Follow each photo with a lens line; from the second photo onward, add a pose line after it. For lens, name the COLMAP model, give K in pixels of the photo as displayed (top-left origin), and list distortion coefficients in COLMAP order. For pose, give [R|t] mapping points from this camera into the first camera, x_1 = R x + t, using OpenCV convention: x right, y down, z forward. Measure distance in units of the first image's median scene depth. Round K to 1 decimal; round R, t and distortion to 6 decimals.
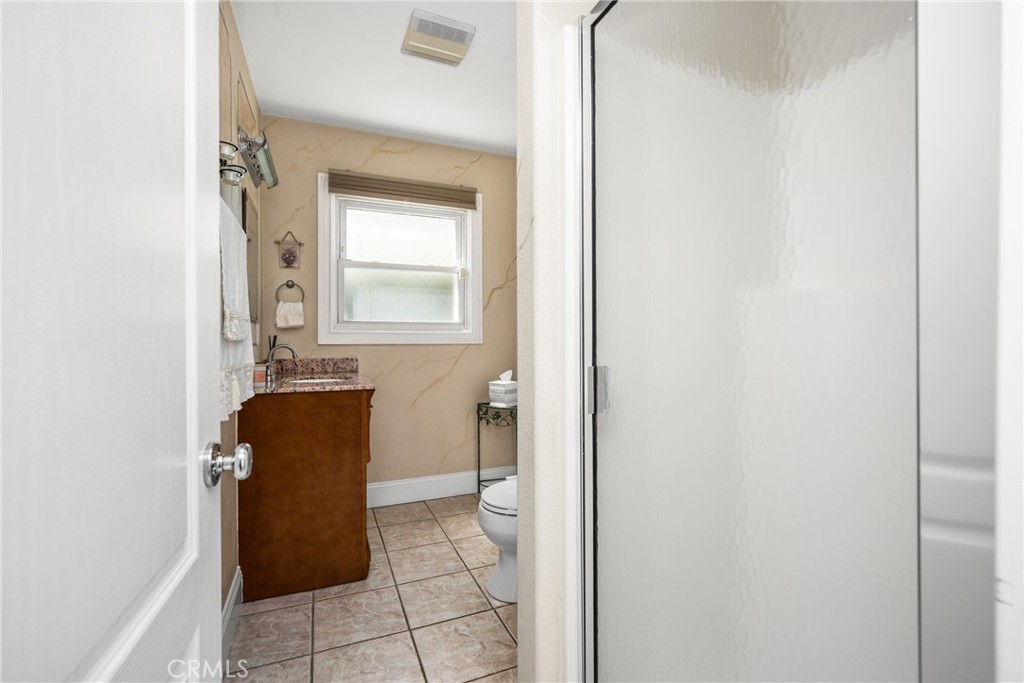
lens RADIAL K [[457.7, 0, 511.7], [0, 457.7, 339.5], [0, 0, 1]] dist [-0.001290, 0.000009]
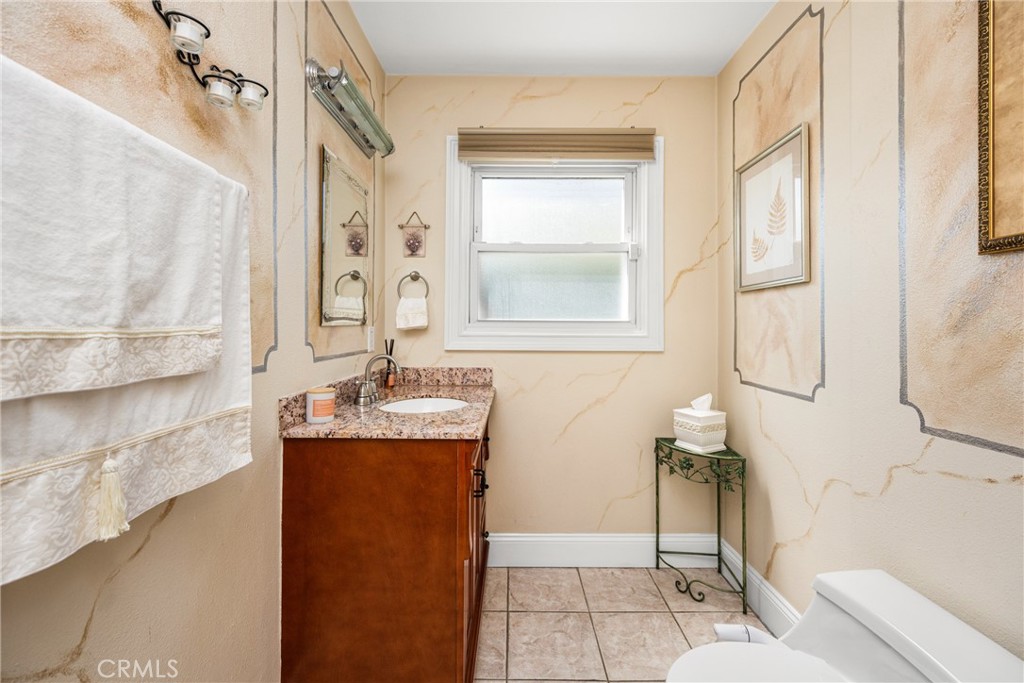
lens RADIAL K [[407.9, 0, 512.2], [0, 407.9, 323.2], [0, 0, 1]] dist [0.002470, 0.000079]
pose [[0.917253, 0.002148, -0.398300, -0.031911], [-0.005823, 0.999951, -0.008018, -0.030834], [0.398263, 0.009674, 0.917220, 0.391394]]
